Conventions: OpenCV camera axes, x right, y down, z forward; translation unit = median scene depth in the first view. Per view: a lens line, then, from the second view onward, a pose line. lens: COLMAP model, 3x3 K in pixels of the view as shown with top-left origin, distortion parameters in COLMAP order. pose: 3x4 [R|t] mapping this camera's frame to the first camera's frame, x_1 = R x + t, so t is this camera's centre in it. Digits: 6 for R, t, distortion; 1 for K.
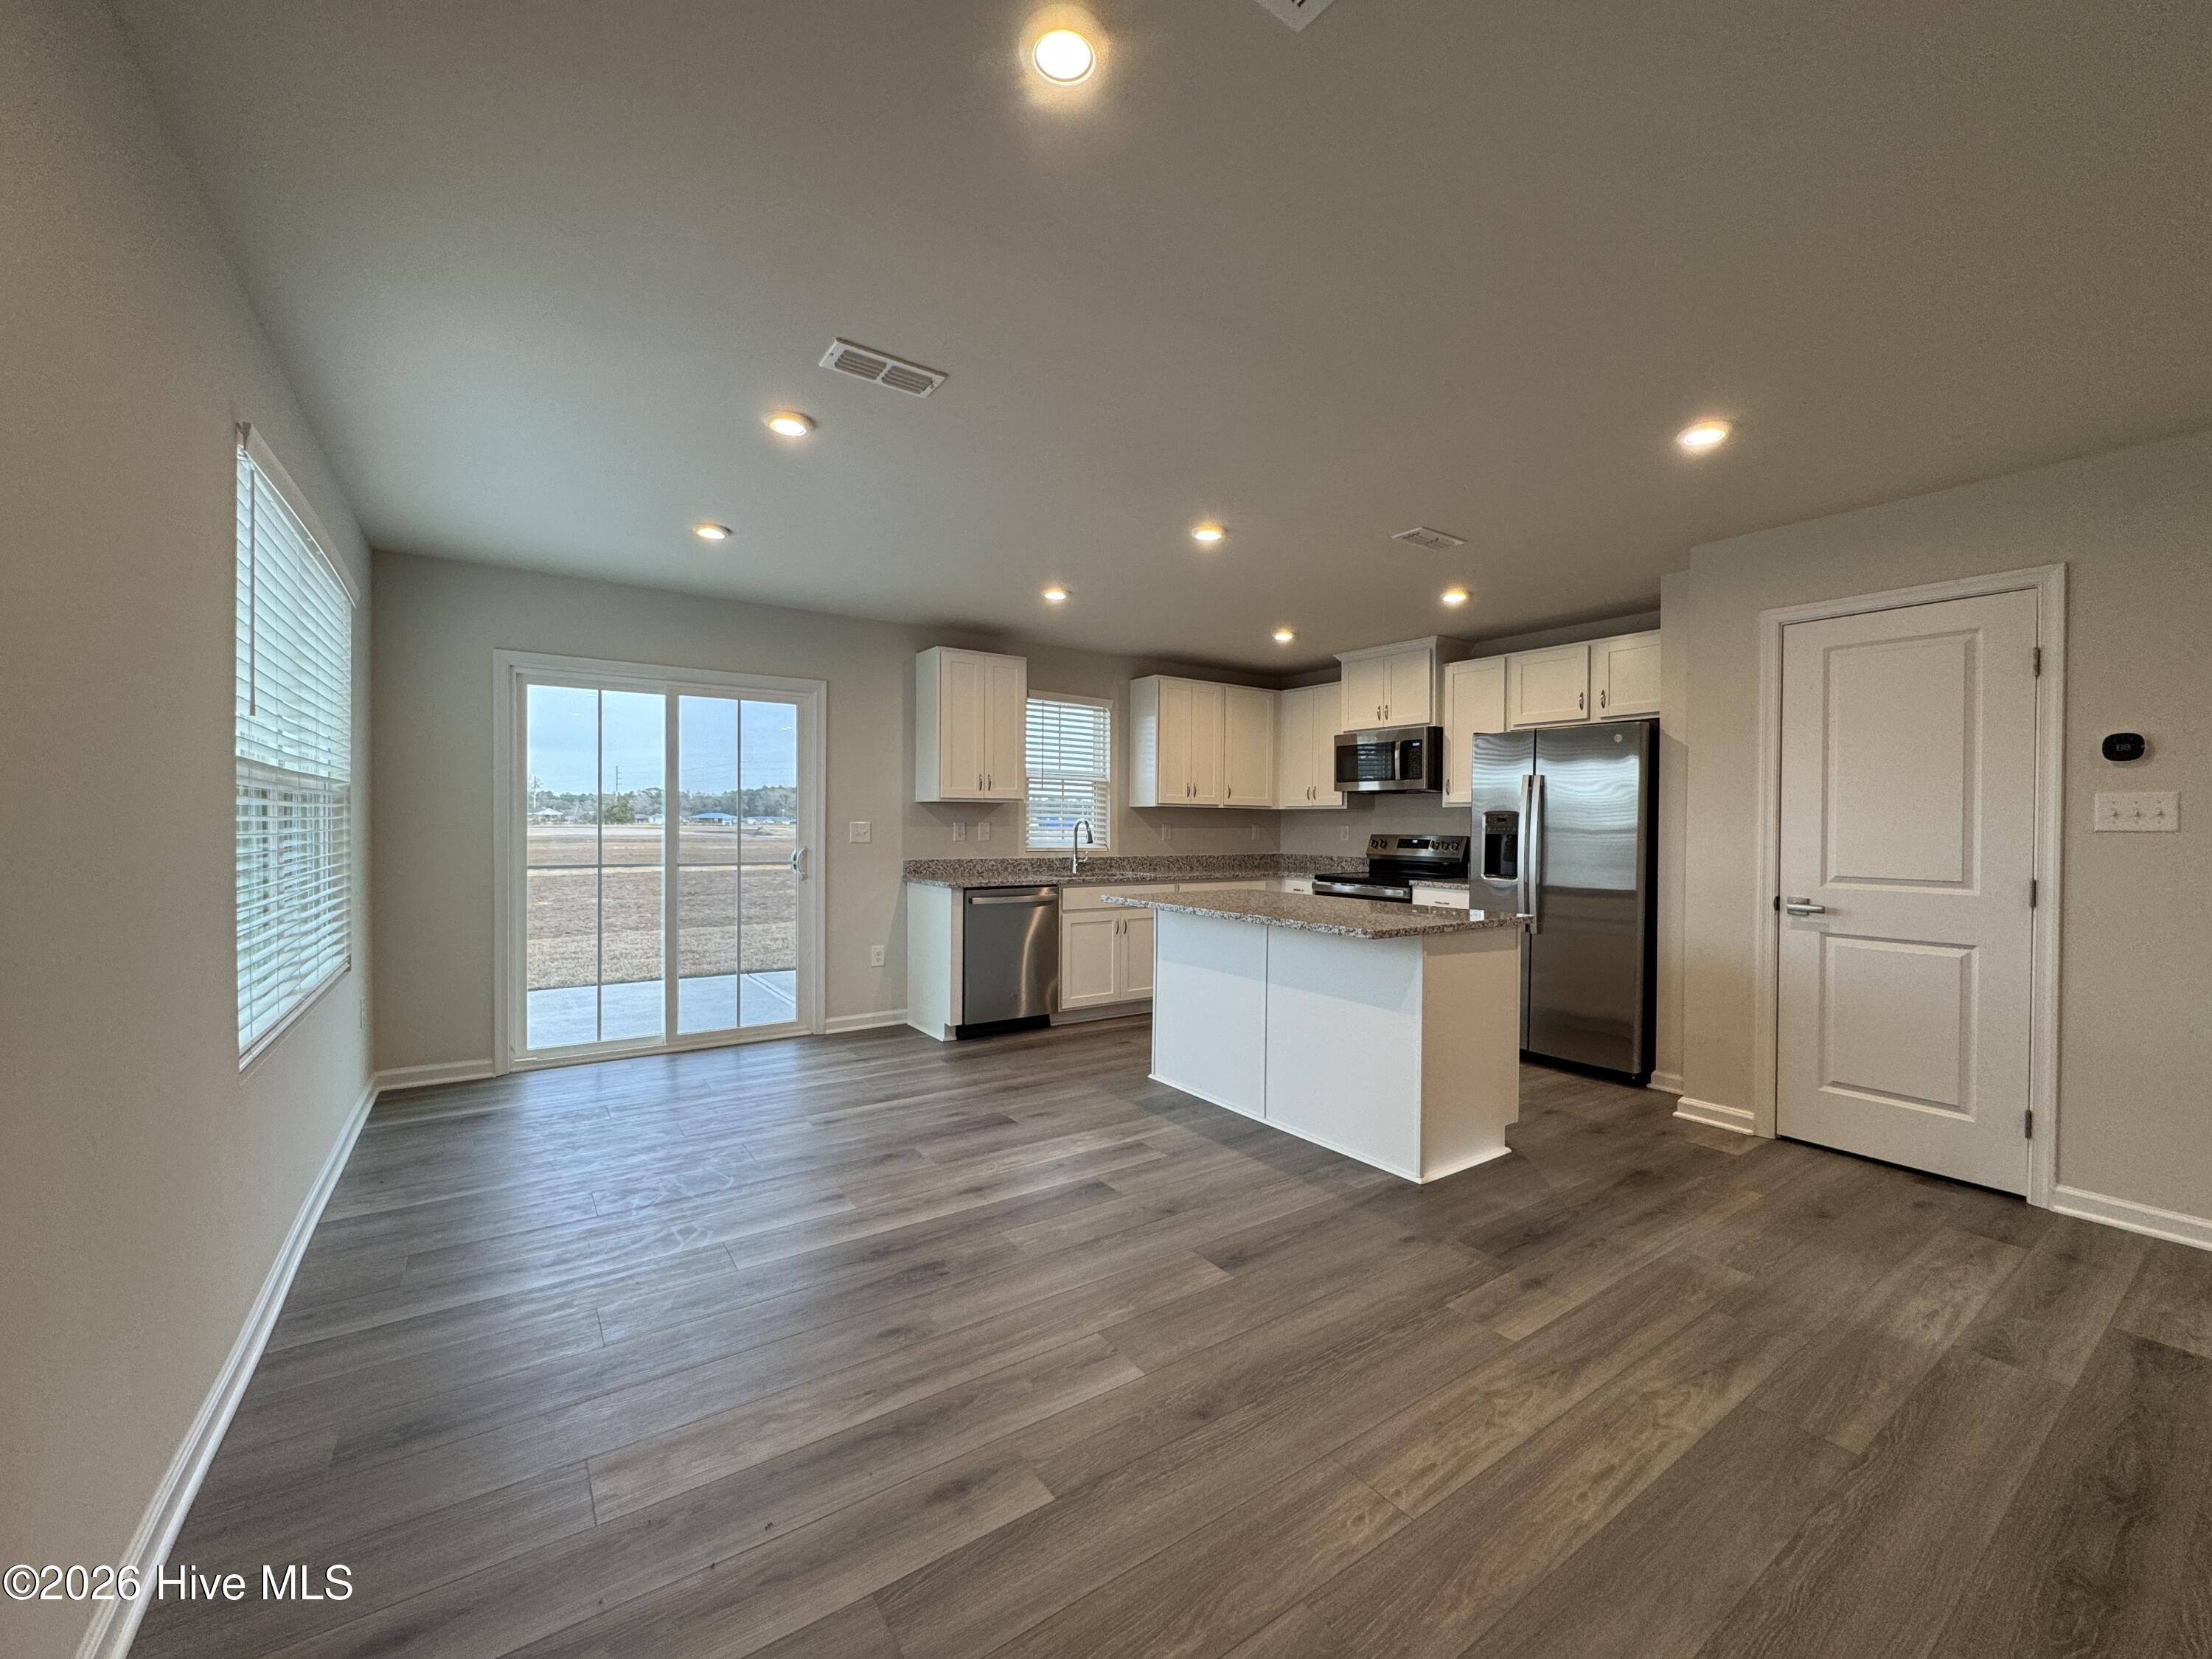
lens RADIAL K [[881.1, 0, 1106.1], [0, 881.1, 825.4], [0, 0, 1]] dist [-0.003443, 0.000410]
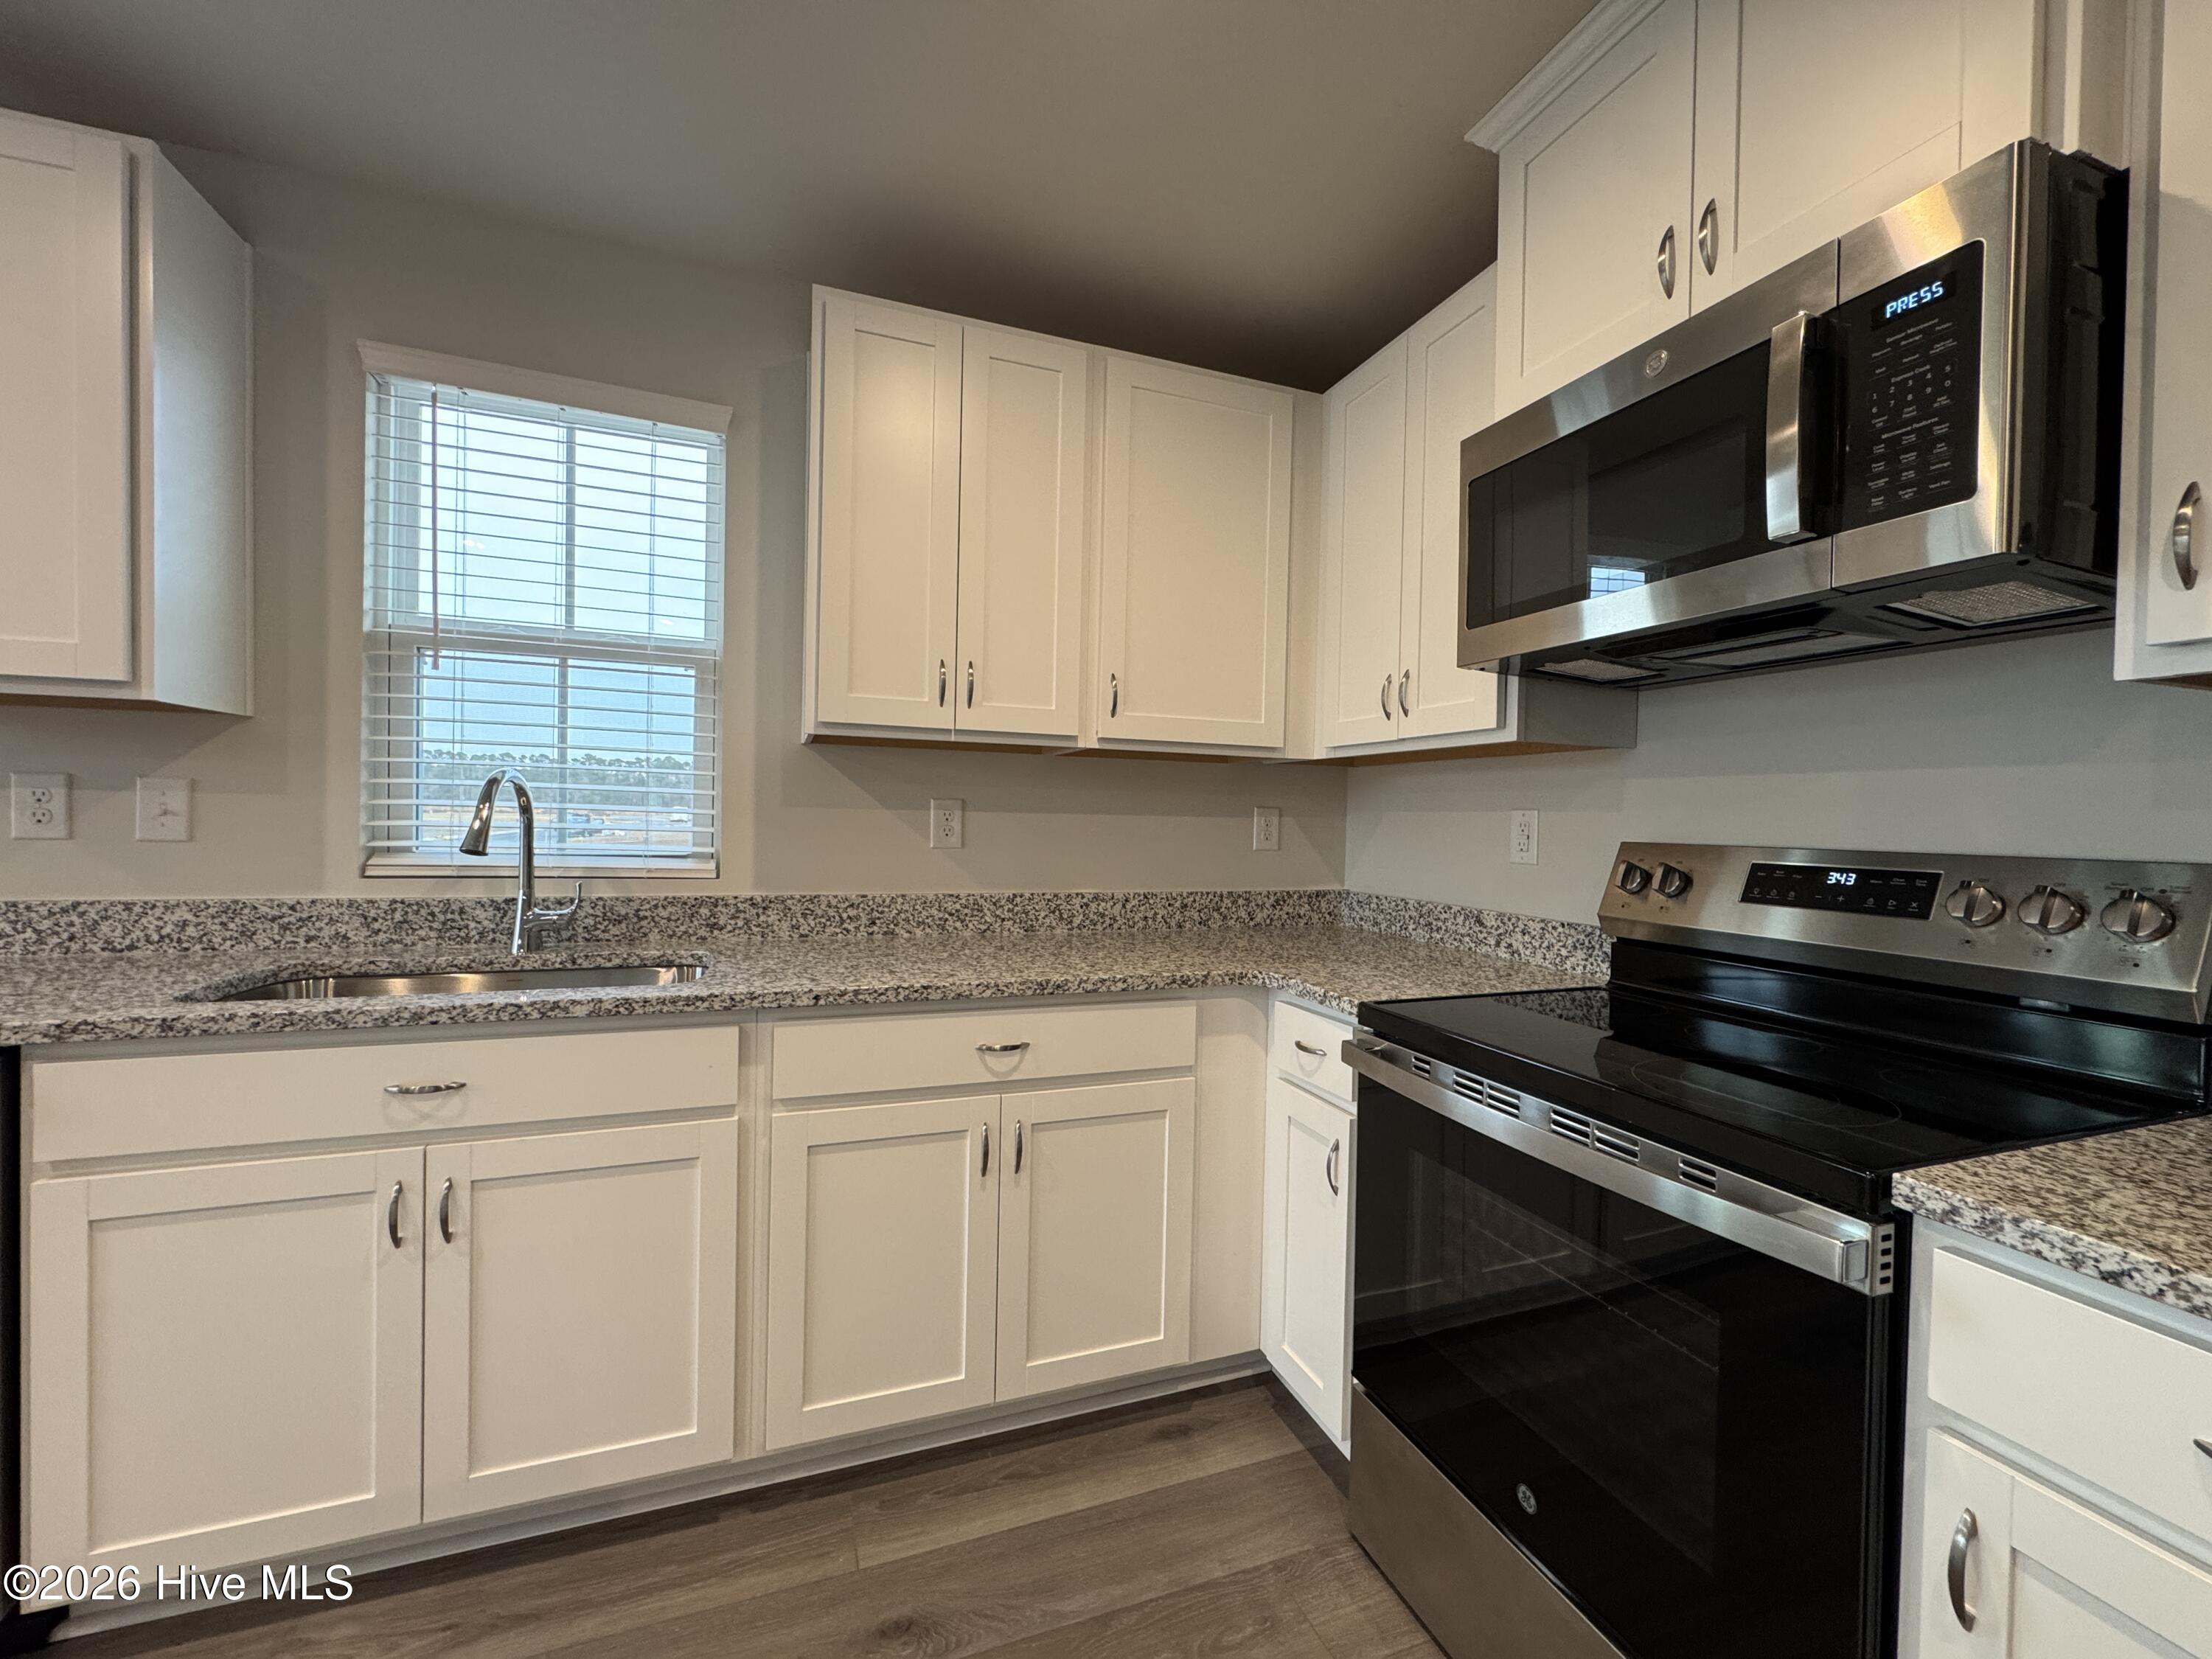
lens RADIAL K [[881.1, 0, 1107.7], [0, 881.1, 831.5], [0, 0, 1]] dist [-0.003443, 0.000410]
pose [[0.969373, 0.016119, -0.245065, 0.226388], [-0.013950, 0.999847, 0.010587, 0.006854], [0.245198, -0.006844, 0.969449, 0.739157]]
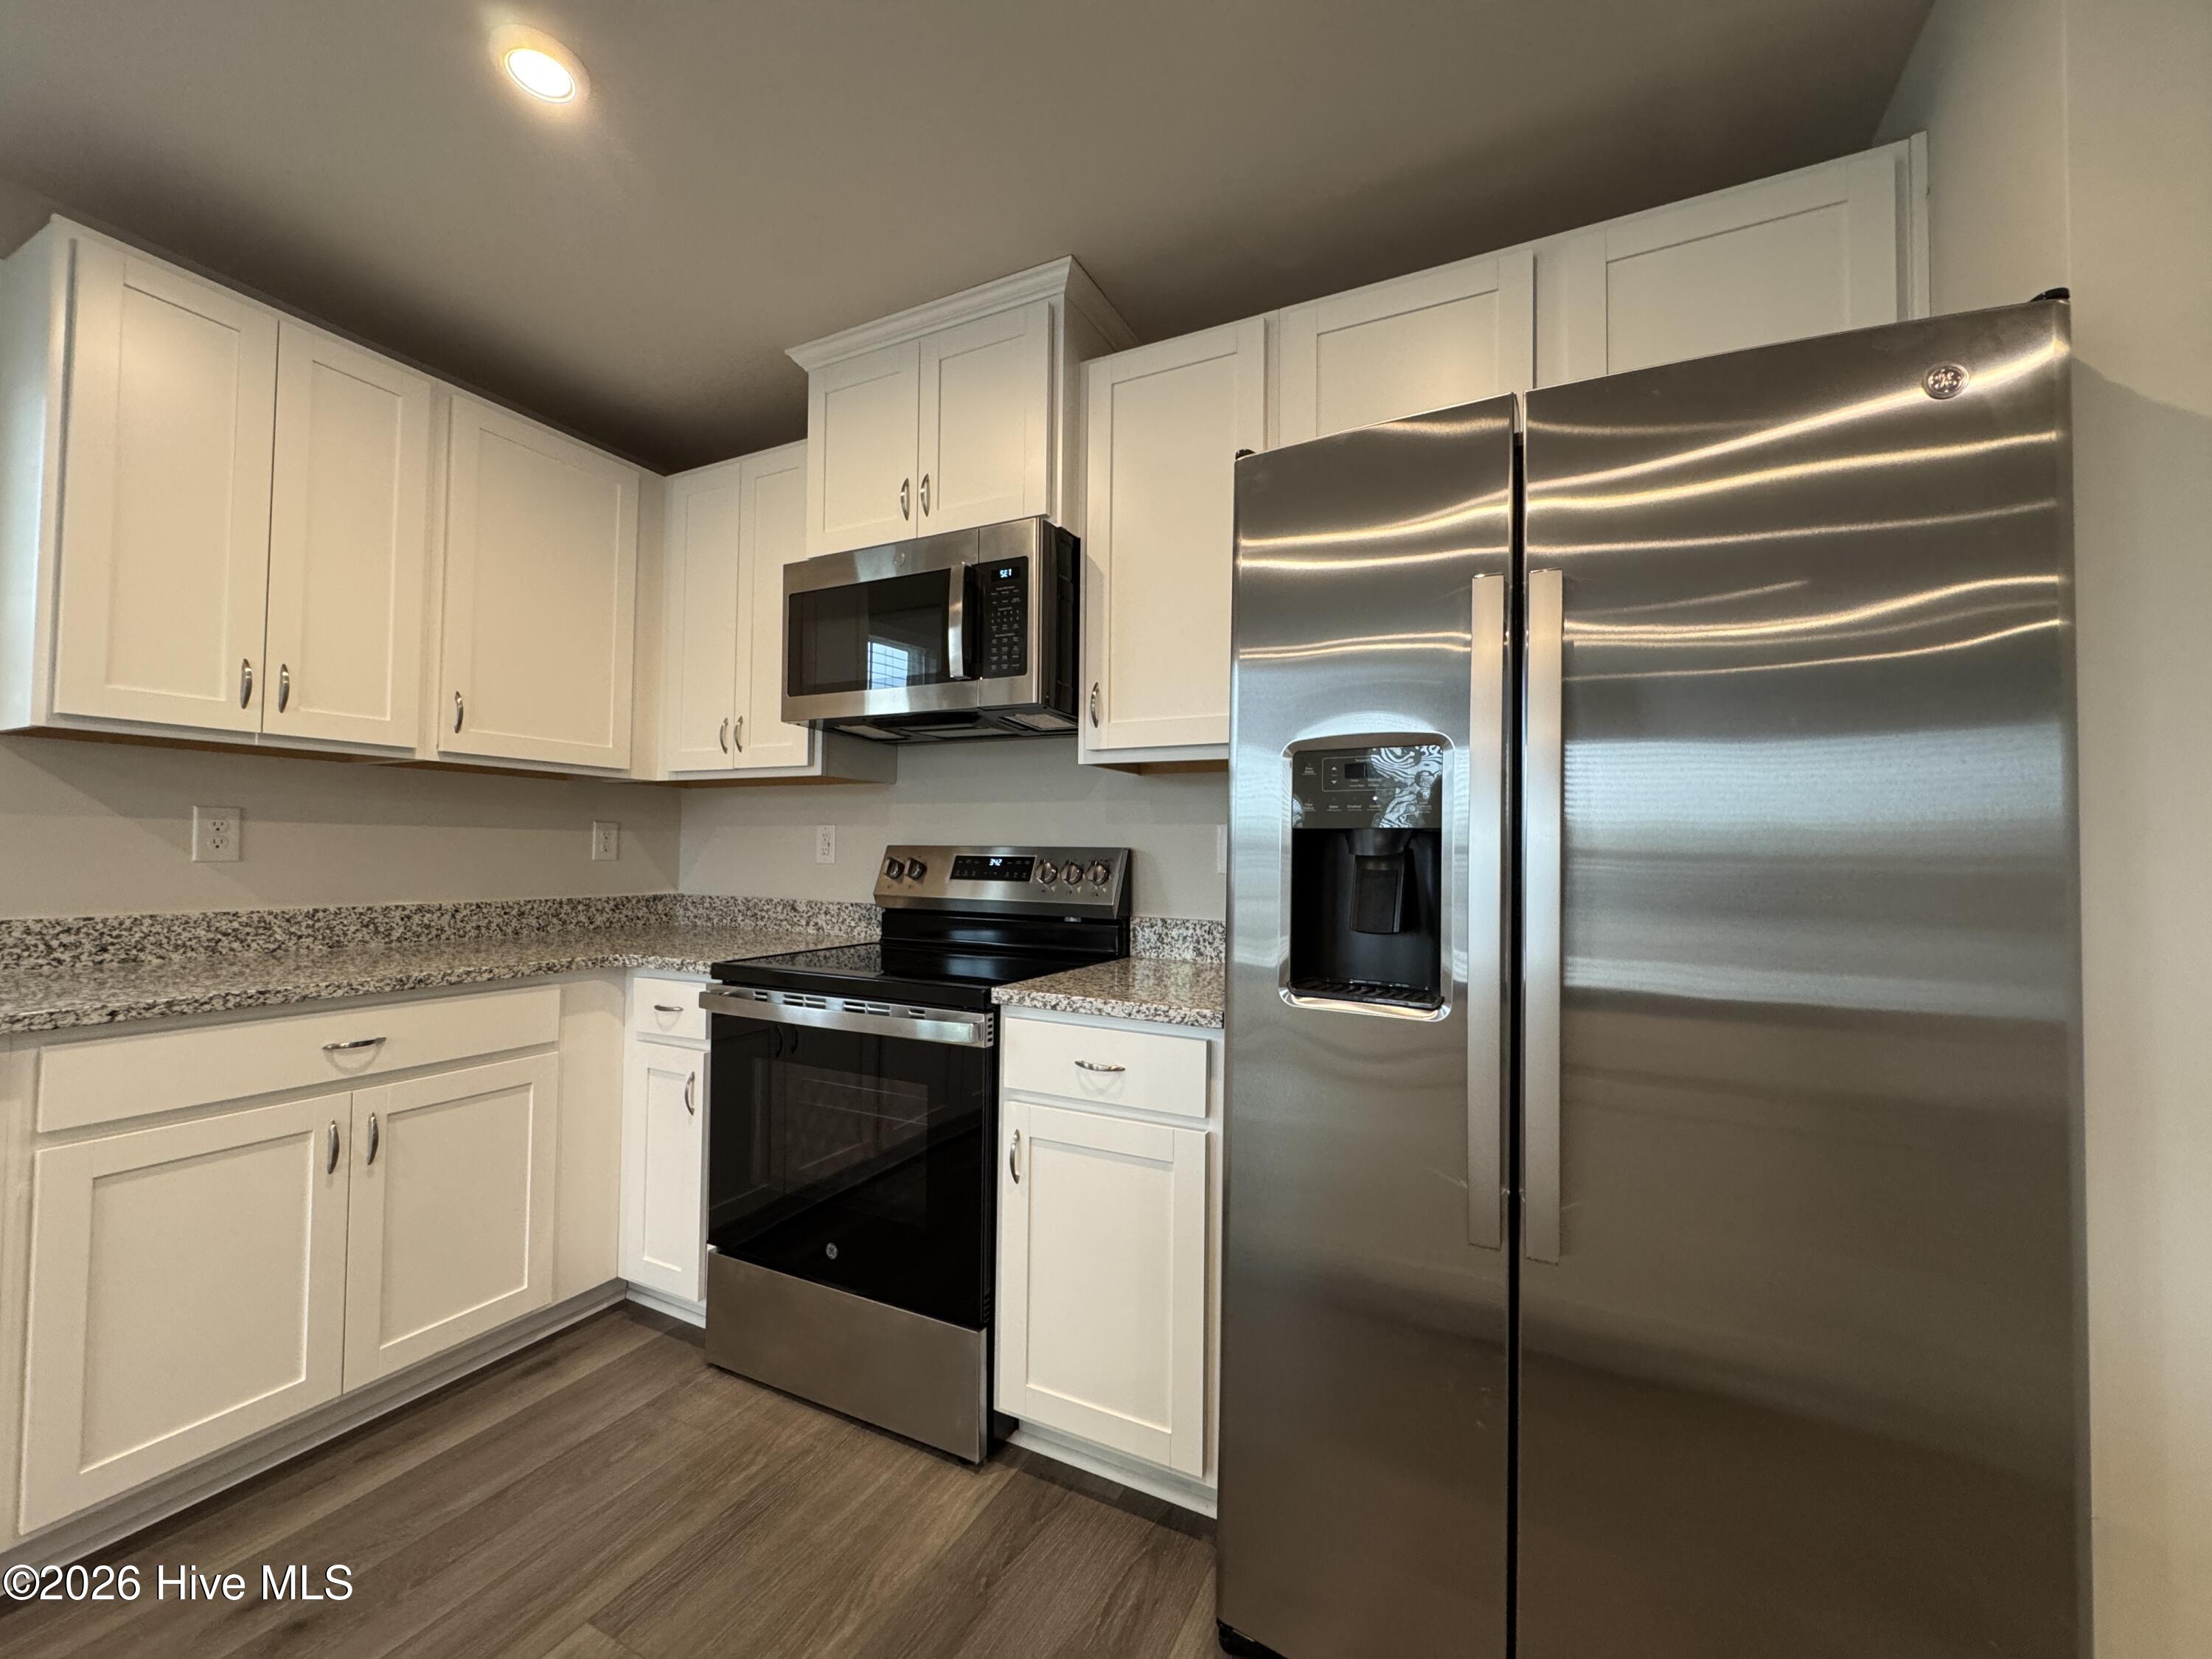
lens RADIAL K [[881.1, 0, 1104.2], [0, 881.1, 829.3], [0, 0, 1]] dist [-0.003443, 0.000410]
pose [[0.876177, 0.016495, 0.481707, 0.204217], [-0.004406, 0.999647, -0.026217, 0.013632], [-0.481969, 0.020848, 0.875940, 0.632619]]
